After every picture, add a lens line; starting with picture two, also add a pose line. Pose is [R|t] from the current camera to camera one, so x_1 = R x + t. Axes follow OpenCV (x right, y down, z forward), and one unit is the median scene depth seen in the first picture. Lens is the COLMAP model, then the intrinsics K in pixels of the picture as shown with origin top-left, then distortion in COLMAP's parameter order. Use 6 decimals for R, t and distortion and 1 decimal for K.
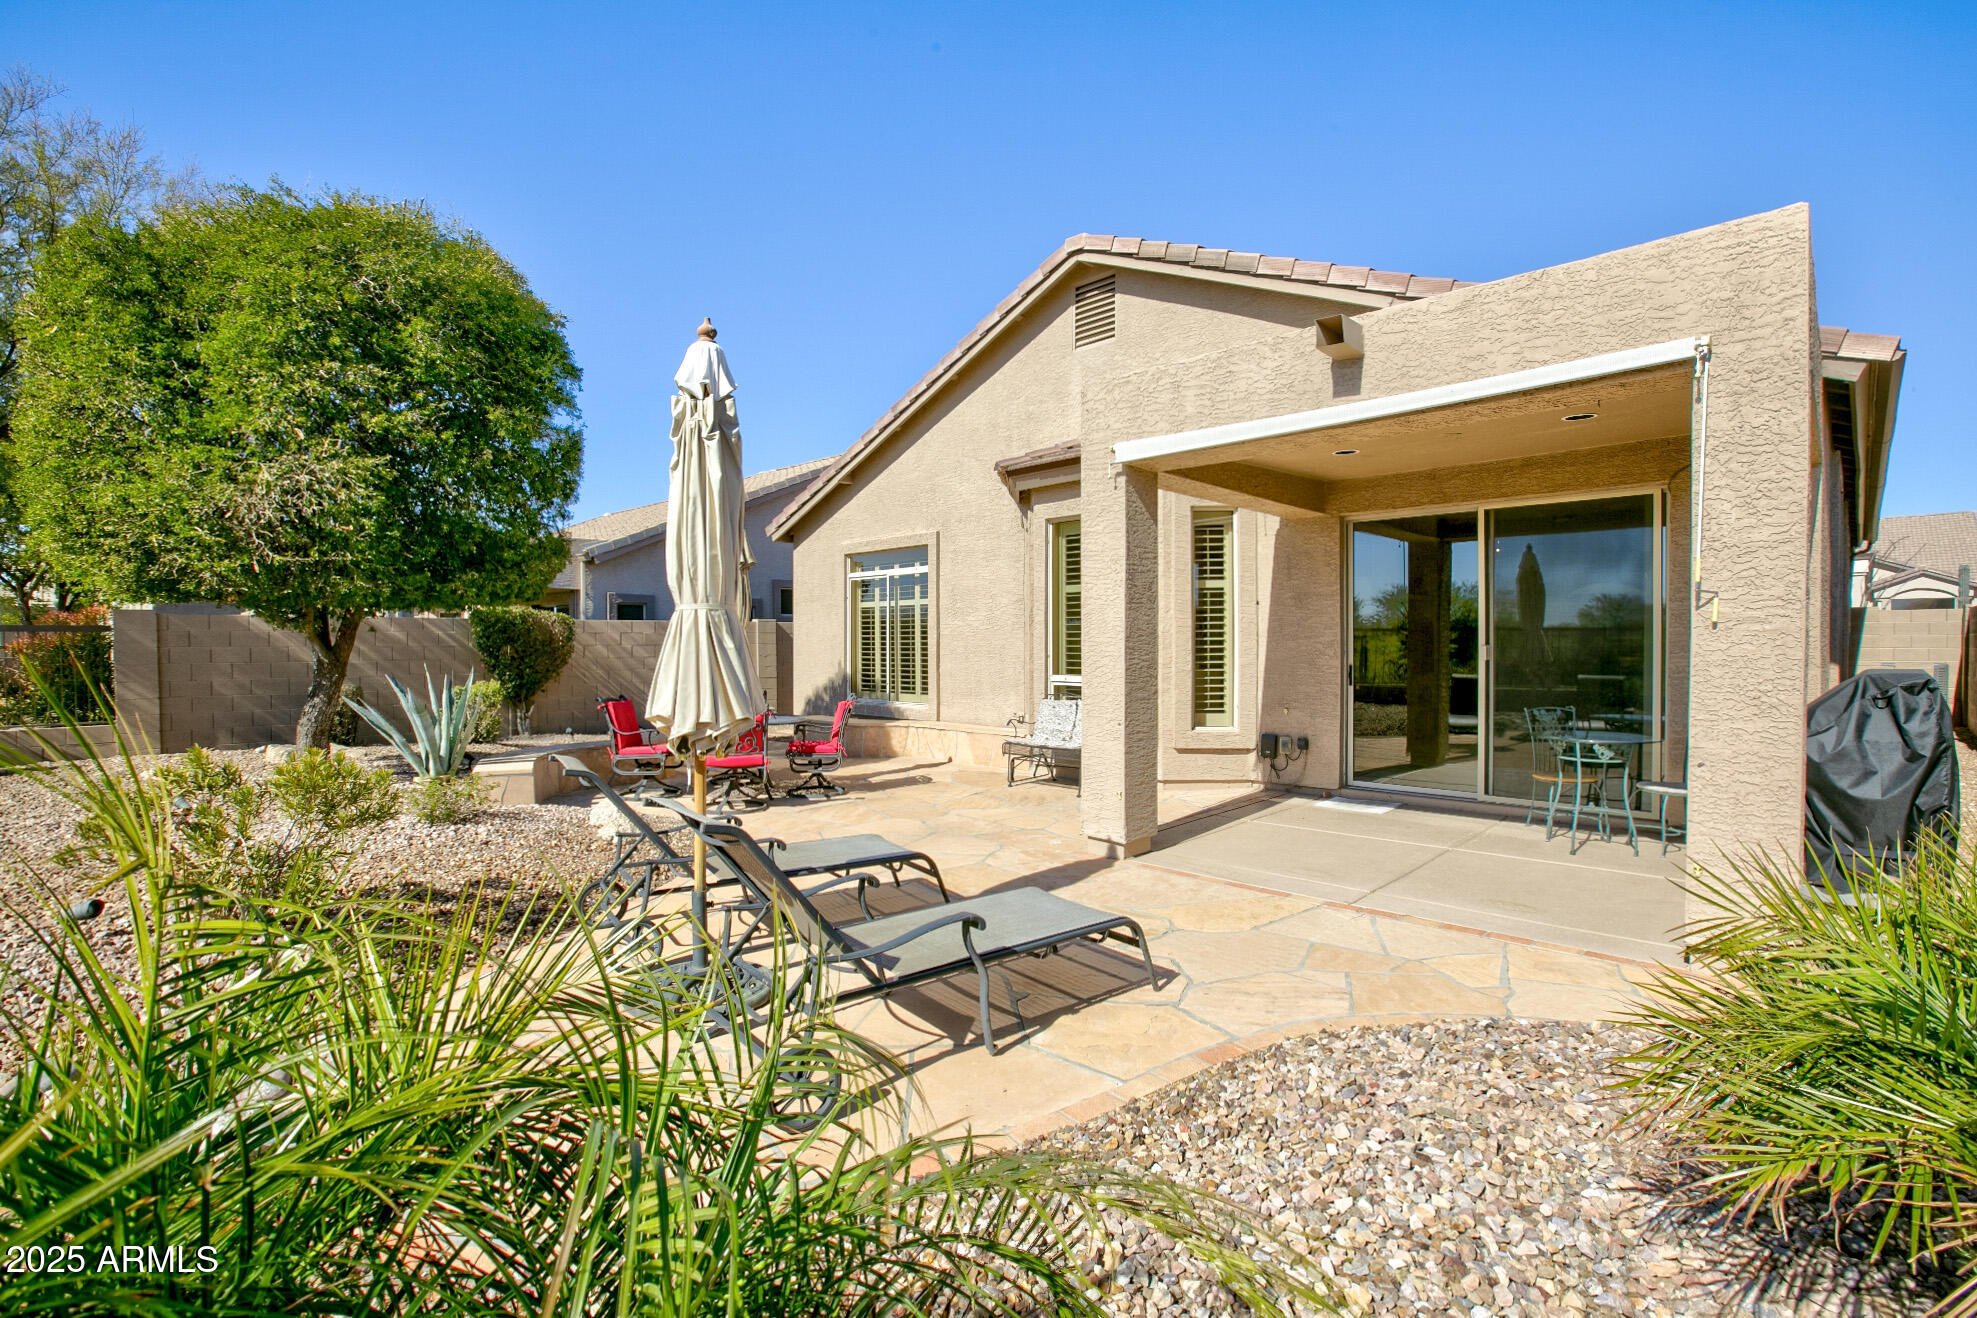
lens RADIAL K [[904.7, 0, 980.8], [0, 904.7, 655.5], [0, 0, 1]] dist [-0.054243, 0.017598]
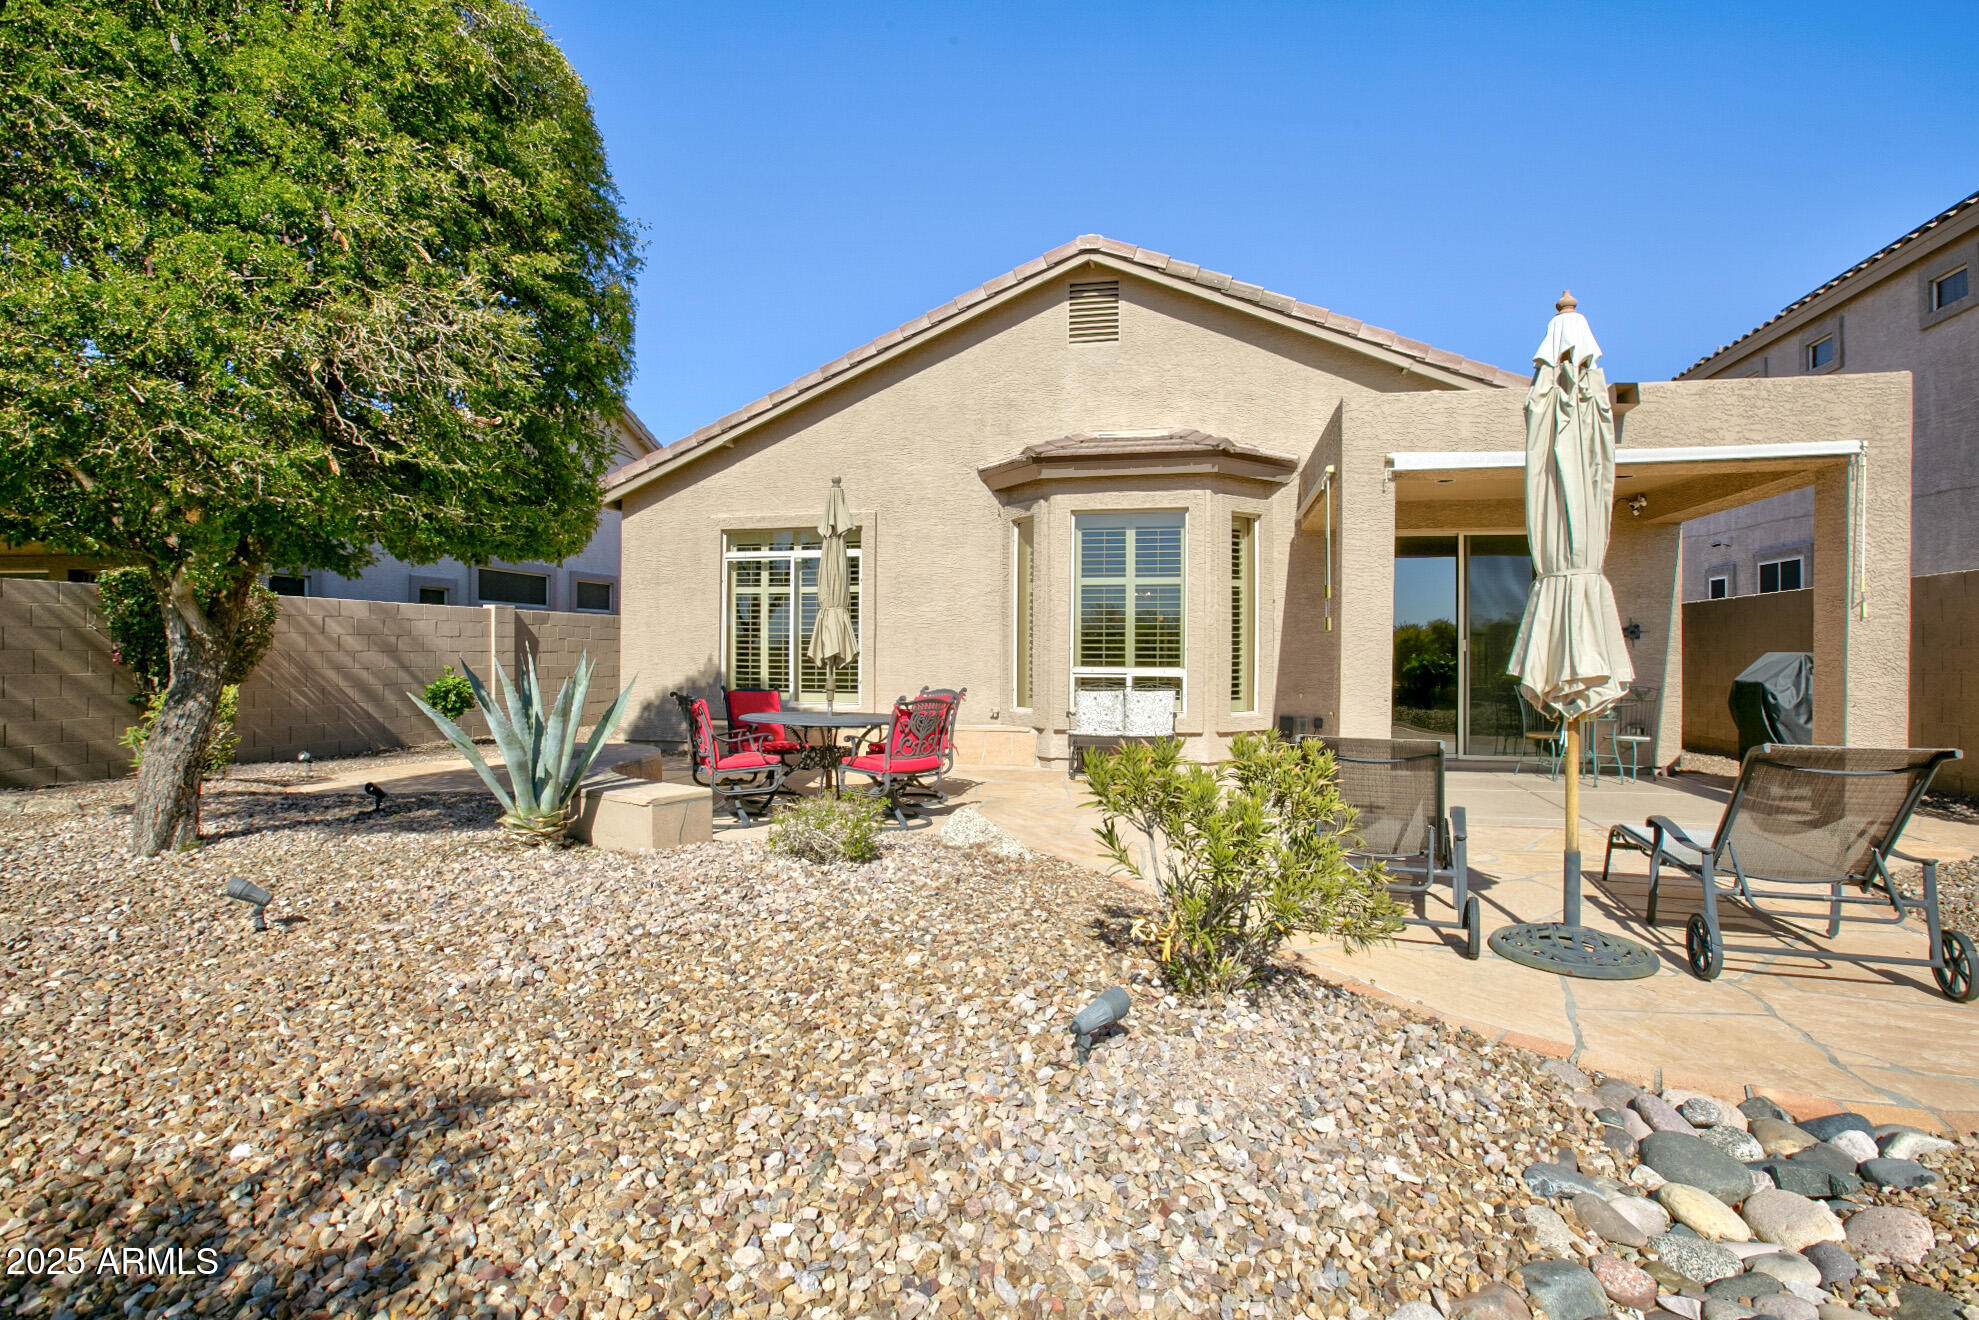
lens RADIAL K [[905.6, 0, 981.7], [0, 905.6, 656.5], [0, 0, 1]] dist [-0.054243, 0.017598]
pose [[0.832270, -0.003333, 0.554360, -0.538603], [0.004385, 0.999990, -0.000571, 0.010549], [-0.554353, 0.002906, 0.832277, 0.211859]]
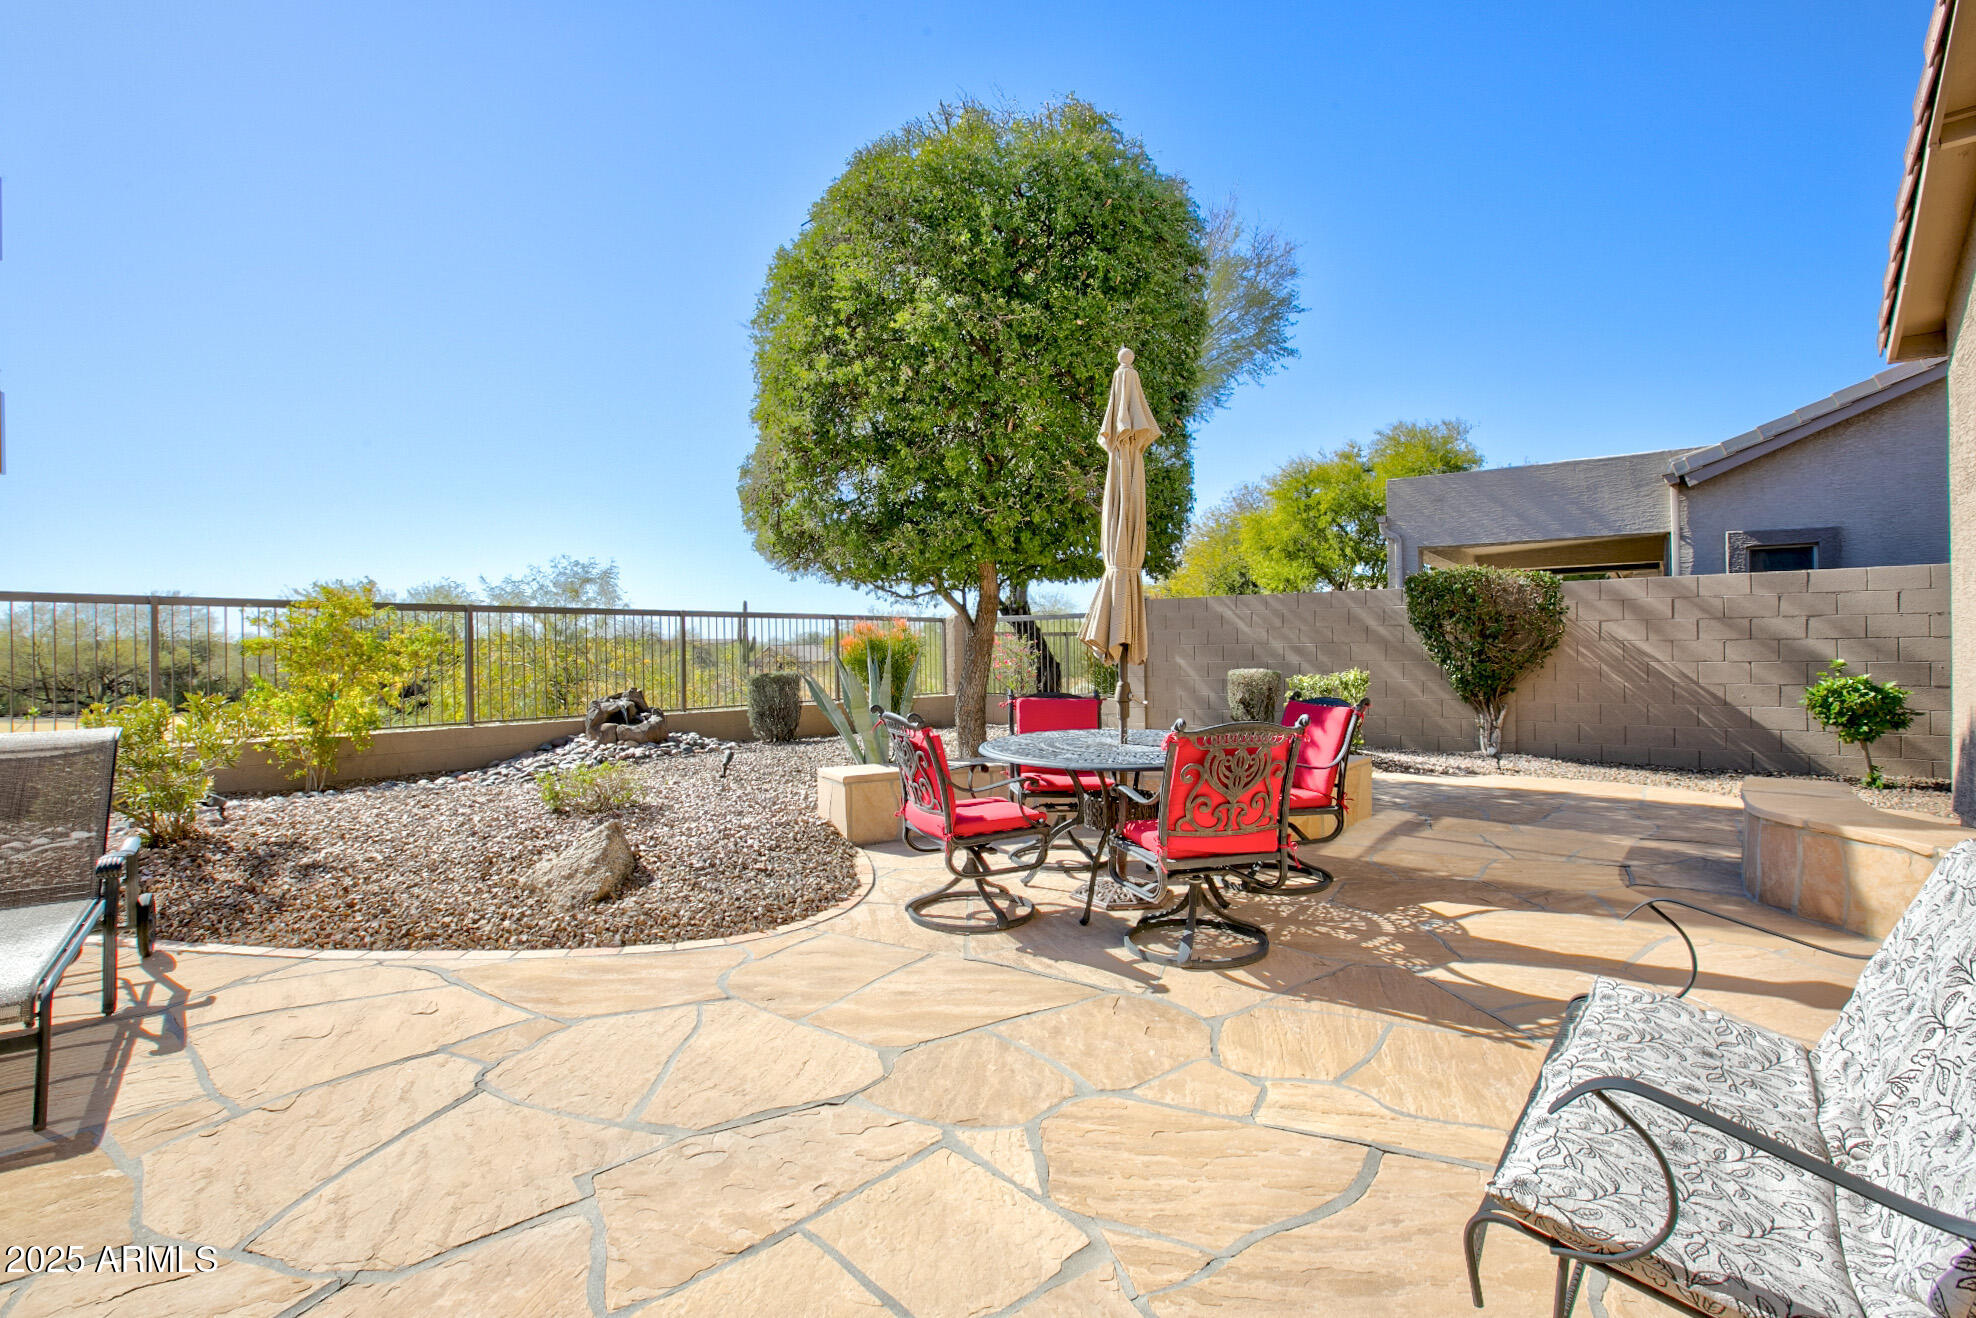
lens RADIAL K [[936.5, 0, 981.4], [0, 936.5, 646.3], [0, 0, 1]] dist [-0.077679, 0.057826]
pose [[0.111578, -0.001882, -0.993754, 0.201489], [-0.000879, 0.999998, -0.001992, 0.011434], [0.993755, 0.001096, 0.111576, 0.732826]]
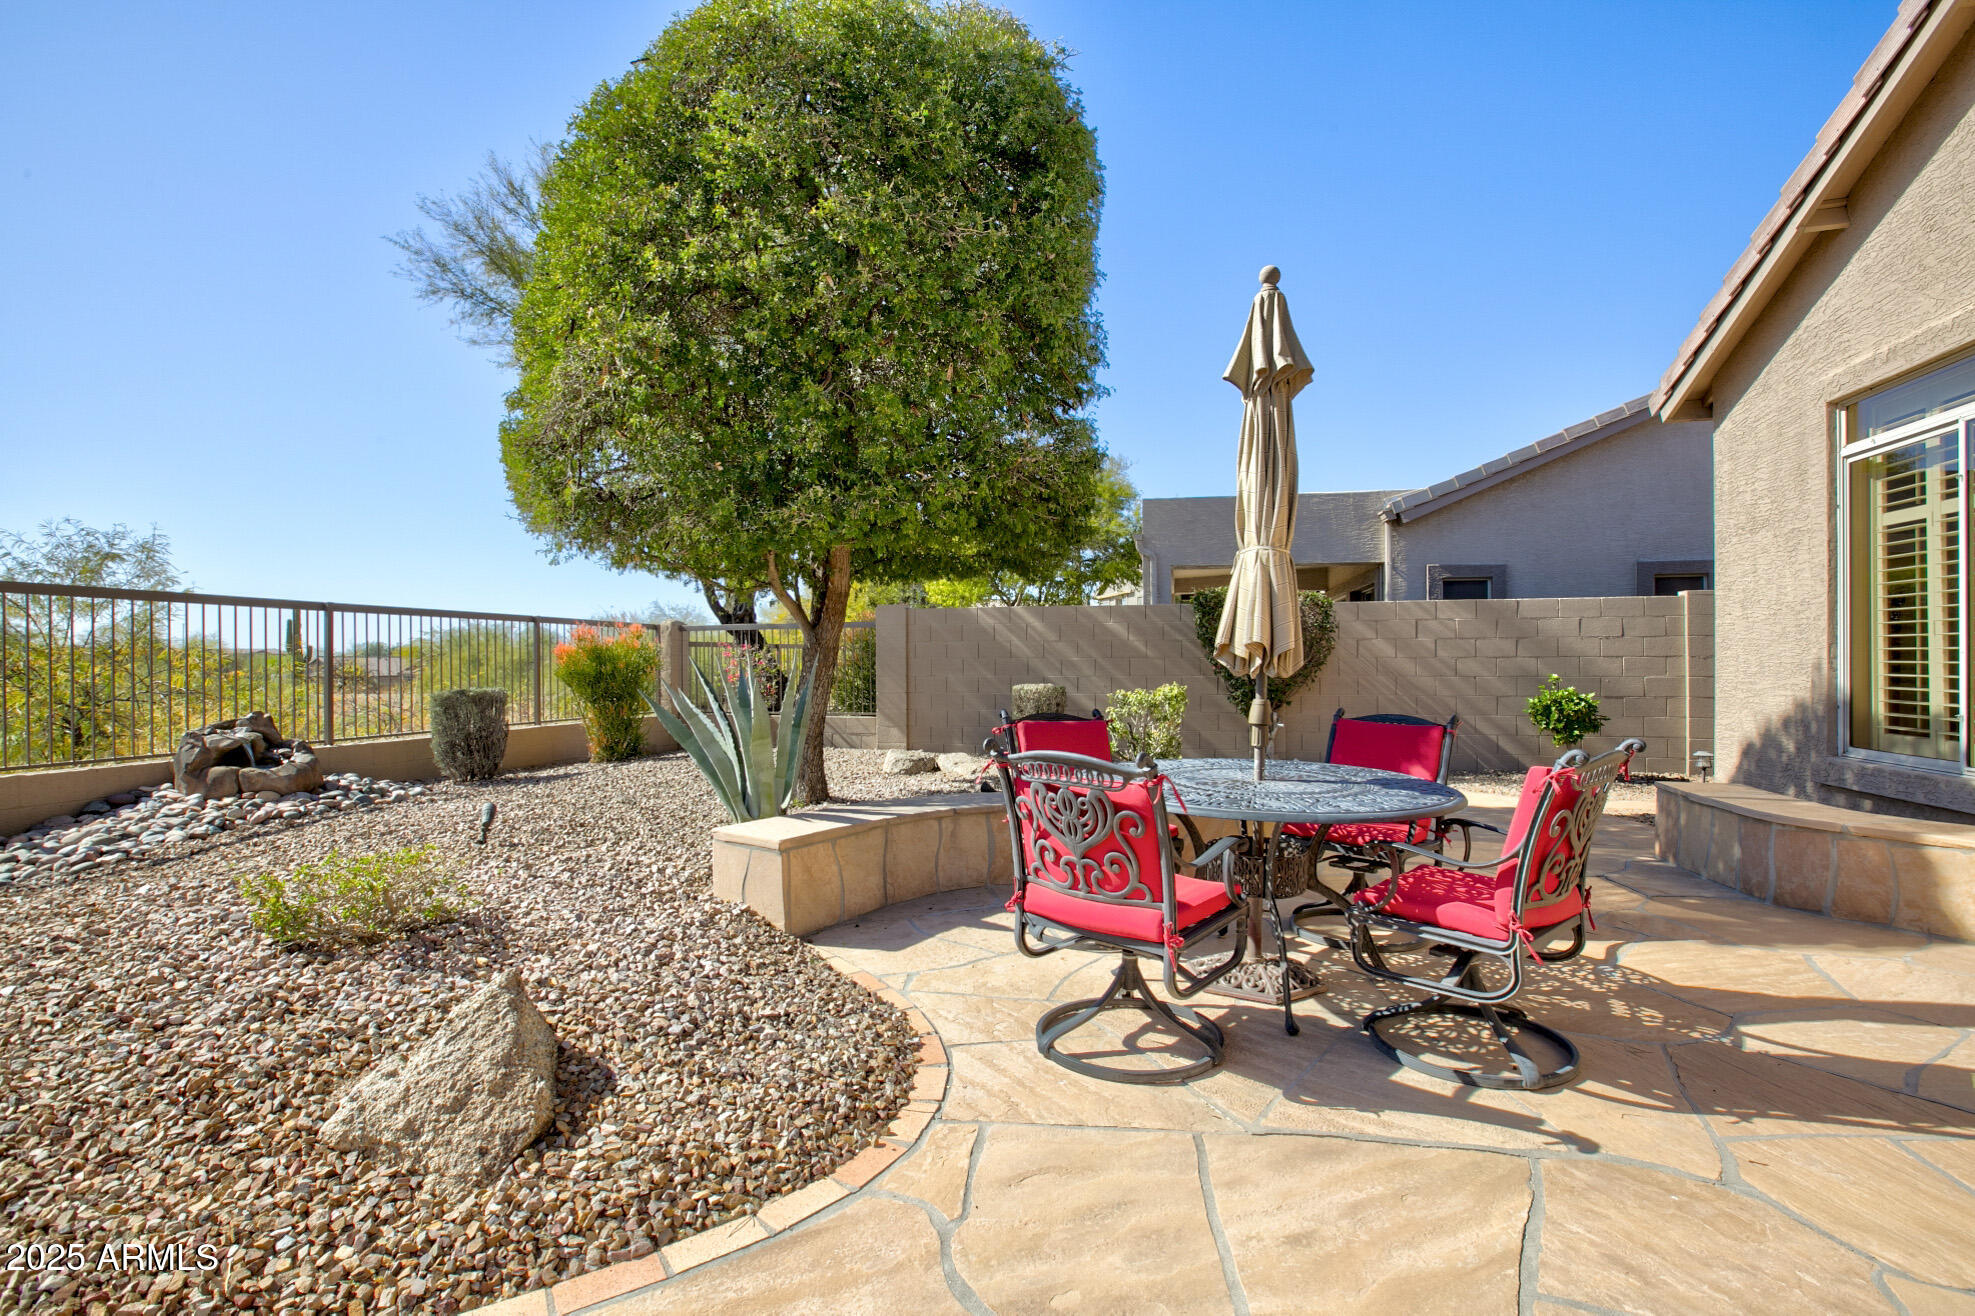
lens RADIAL K [[912.5, 0, 987.5], [0, 912.5, 658.0], [0, 0, 1]] dist [-0.046890, 0.017834]
pose [[0.512862, -0.003578, -0.858464, 0.001080], [-0.008270, 0.999924, -0.009108, 0.016279], [0.858431, 0.011771, 0.512794, 0.595220]]
